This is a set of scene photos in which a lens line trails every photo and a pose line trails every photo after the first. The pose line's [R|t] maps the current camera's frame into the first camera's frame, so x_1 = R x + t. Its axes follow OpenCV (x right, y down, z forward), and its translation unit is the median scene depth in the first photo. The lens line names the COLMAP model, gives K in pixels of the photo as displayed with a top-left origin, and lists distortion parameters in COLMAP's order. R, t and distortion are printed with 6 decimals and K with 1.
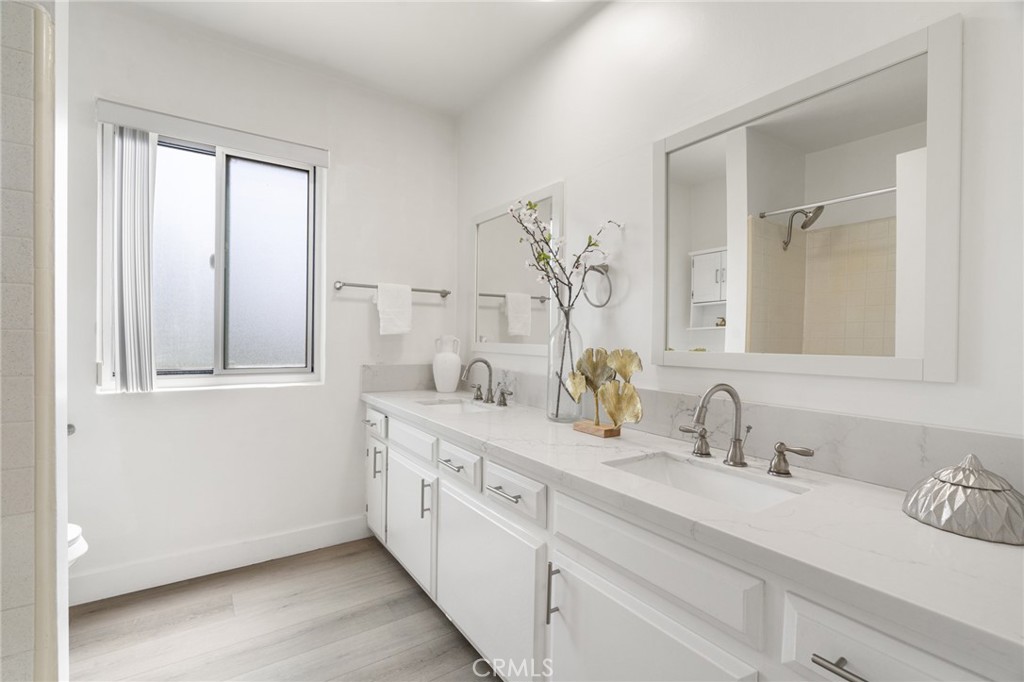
lens RADIAL K [[459.3, 0, 511.9], [0, 459.3, 341.6], [0, 0, 1]] dist [-0.008853, 0.003859]
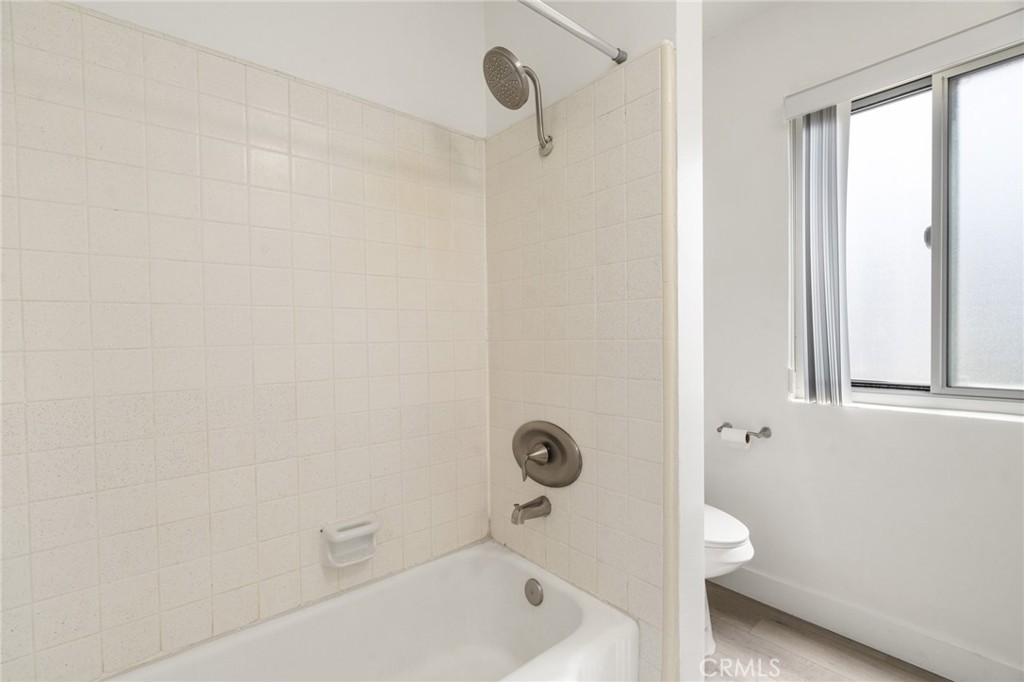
lens RADIAL K [[459.3, 0, 511.0], [0, 459.3, 343.6], [0, 0, 1]] dist [-0.008853, 0.003859]
pose [[0.089653, -0.002604, -0.995970, 0.009607], [0.003614, 0.999991, -0.002289, -0.007811], [0.995967, -0.003394, 0.089661, 0.306638]]
